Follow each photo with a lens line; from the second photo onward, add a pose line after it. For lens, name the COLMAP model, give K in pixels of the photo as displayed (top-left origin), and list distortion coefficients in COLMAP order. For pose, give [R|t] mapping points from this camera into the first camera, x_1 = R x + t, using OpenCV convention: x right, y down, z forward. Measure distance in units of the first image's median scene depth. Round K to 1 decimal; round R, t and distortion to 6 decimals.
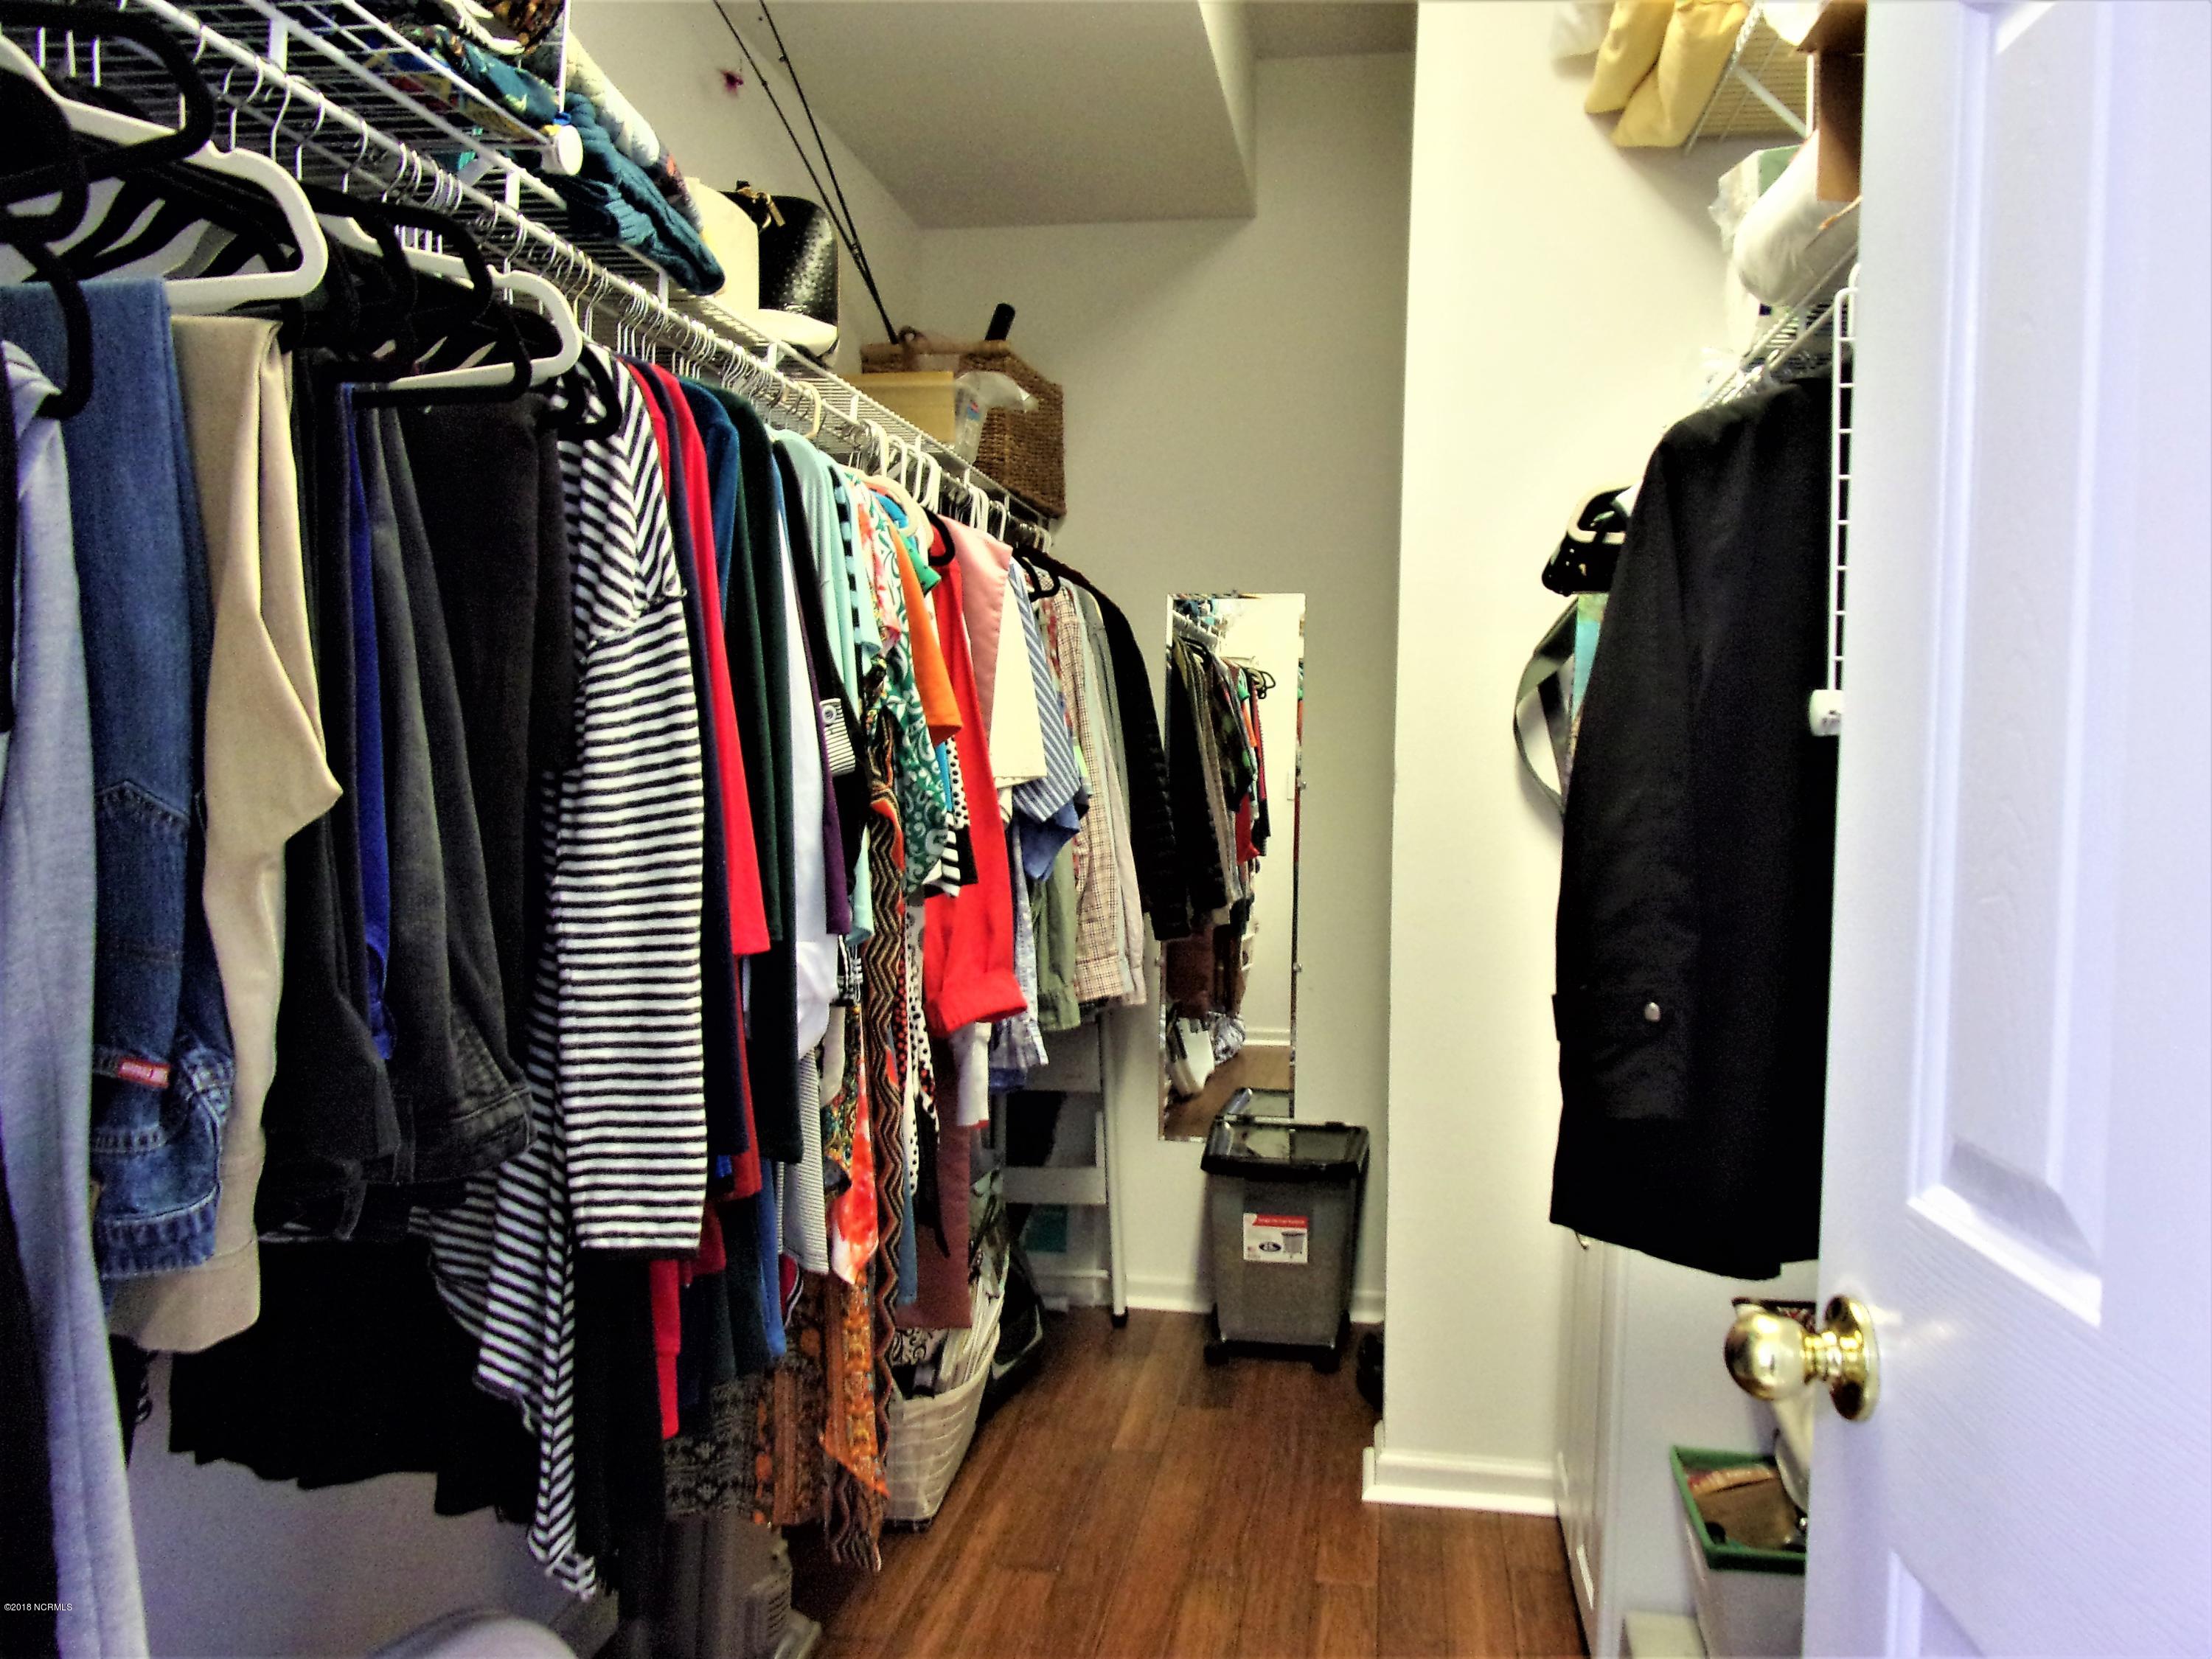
lens RADIAL K [[1637.6, 0, 1104.0], [0, 1637.6, 824.0], [0, 0, 1]] dist [-0.029071, 0.017903]
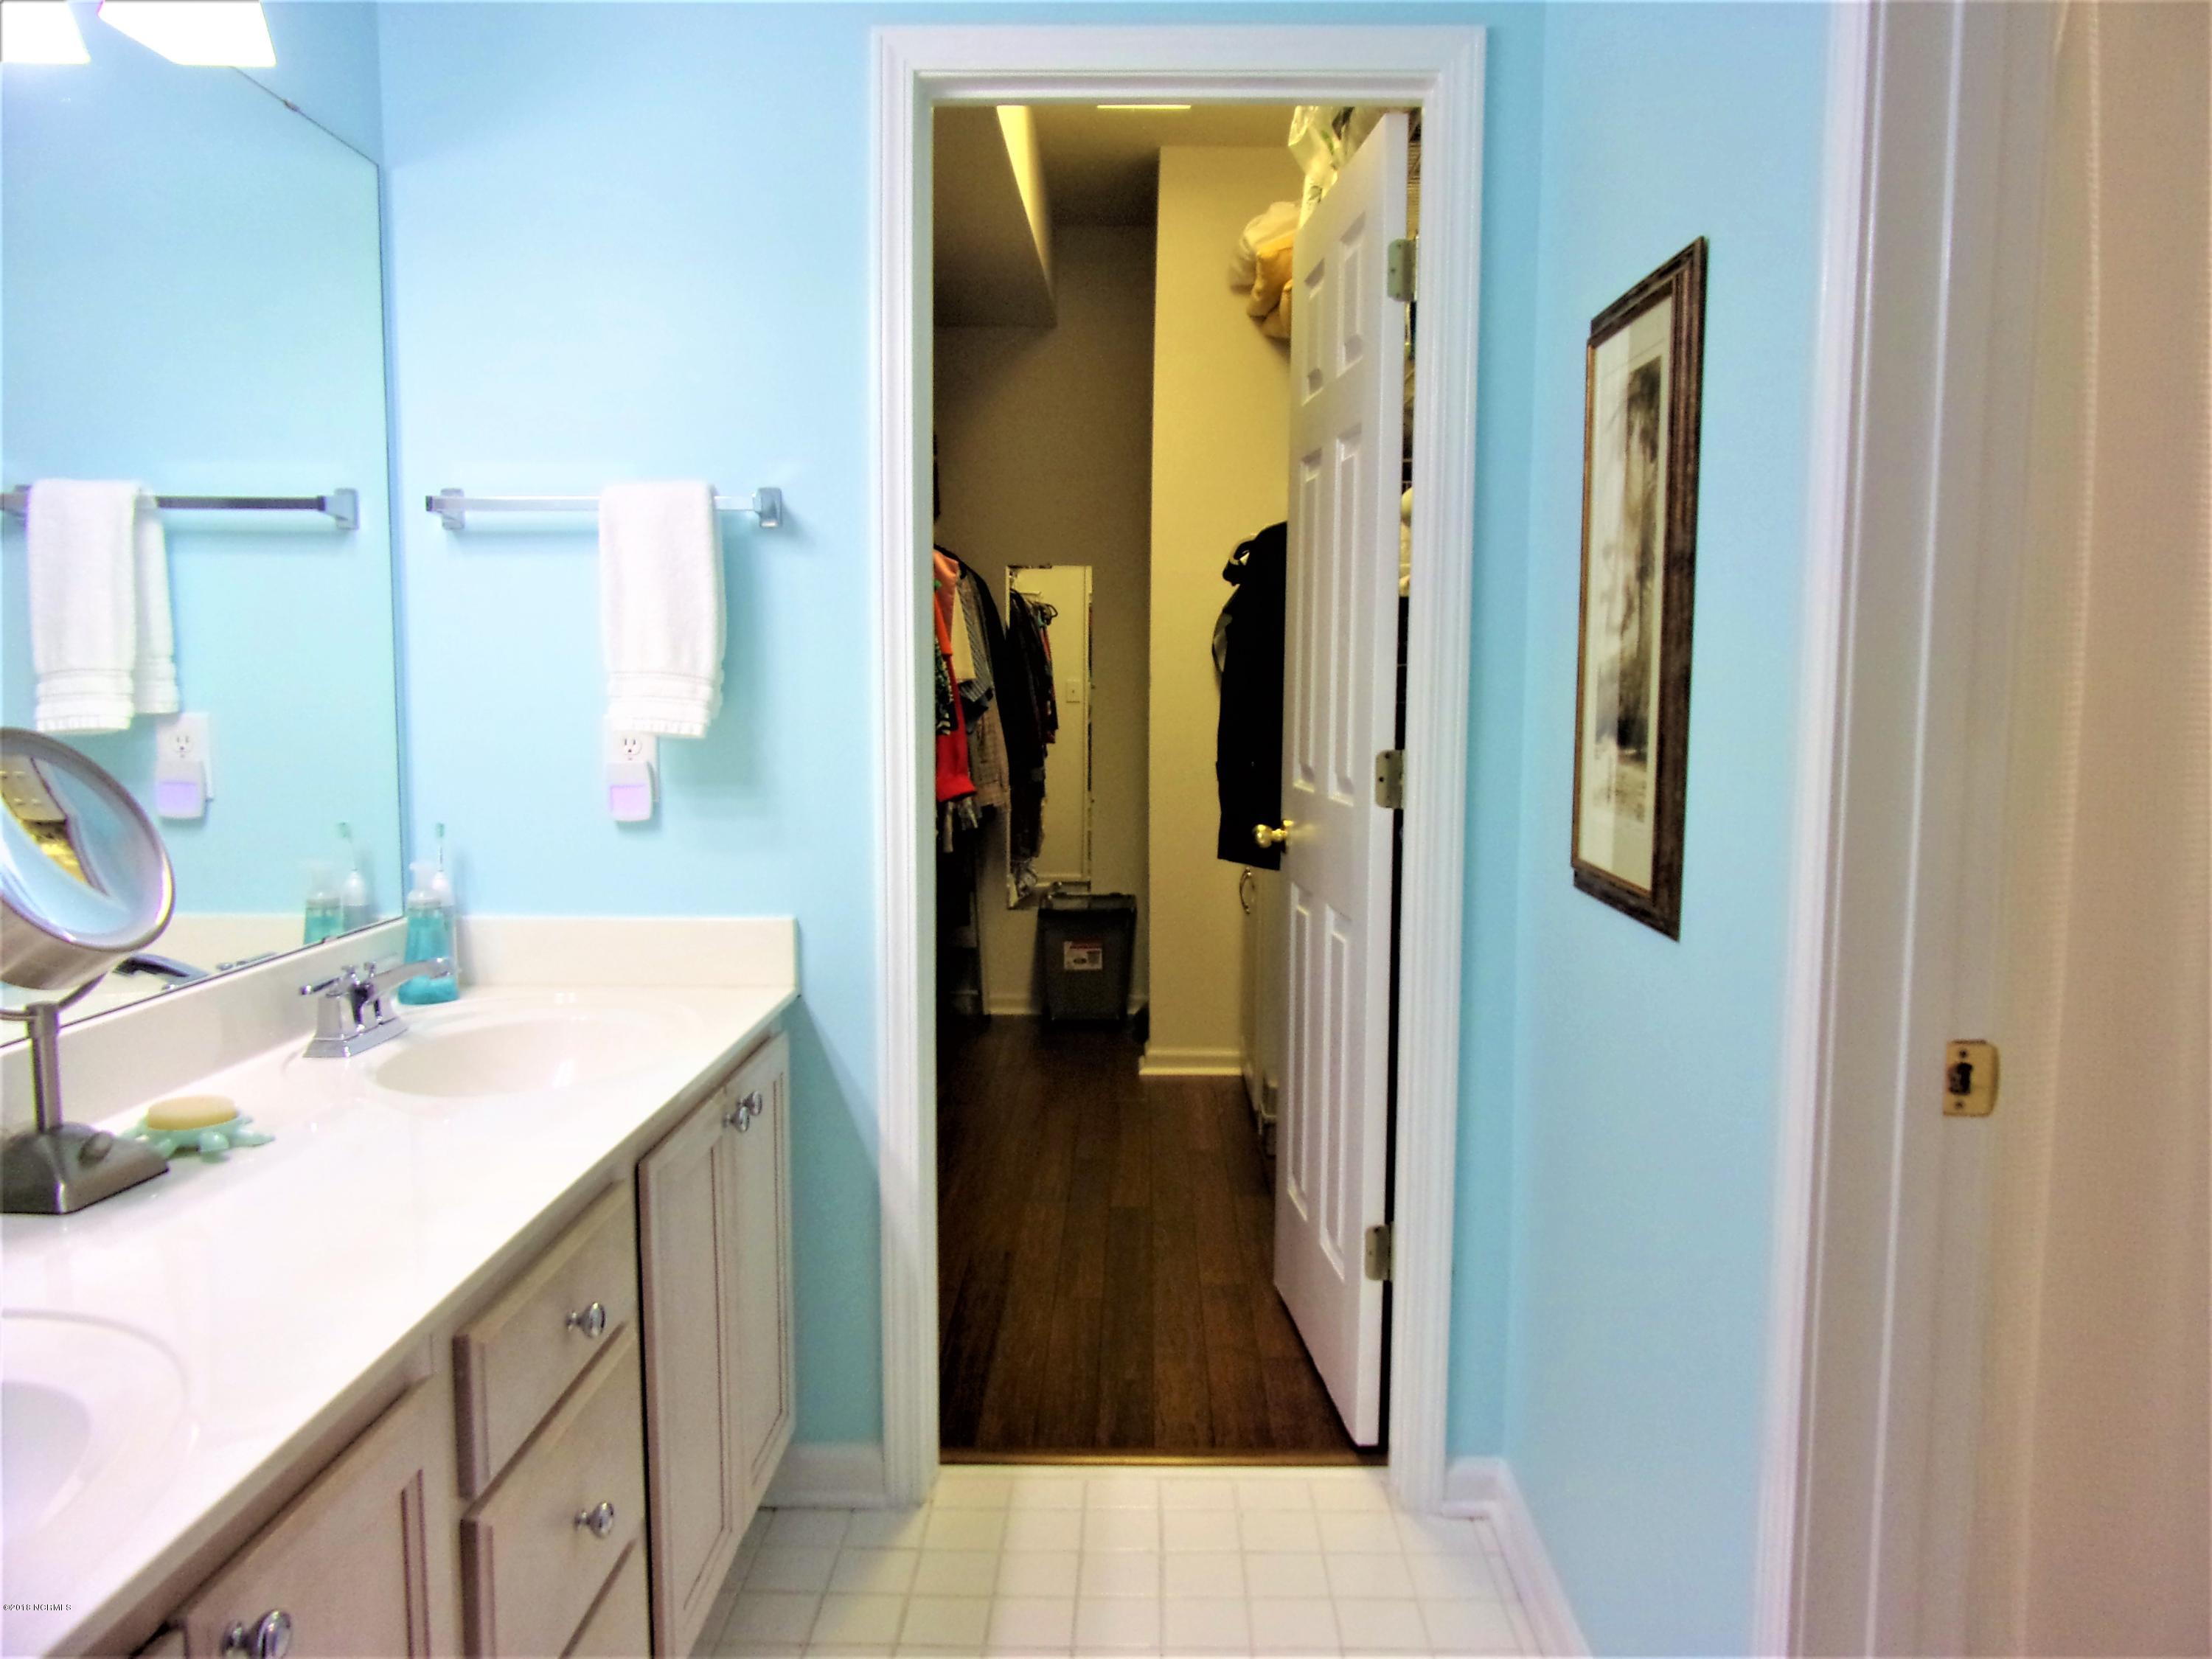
lens RADIAL K [[1637.6, 0, 1106.3], [0, 1637.6, 833.5], [0, 0, 1]] dist [-0.029071, 0.017903]
pose [[0.988028, -0.026348, 0.152008, -0.124092], [0.017163, 0.997964, 0.061425, 0.025423], [-0.153317, -0.058080, 0.986469, -0.655407]]
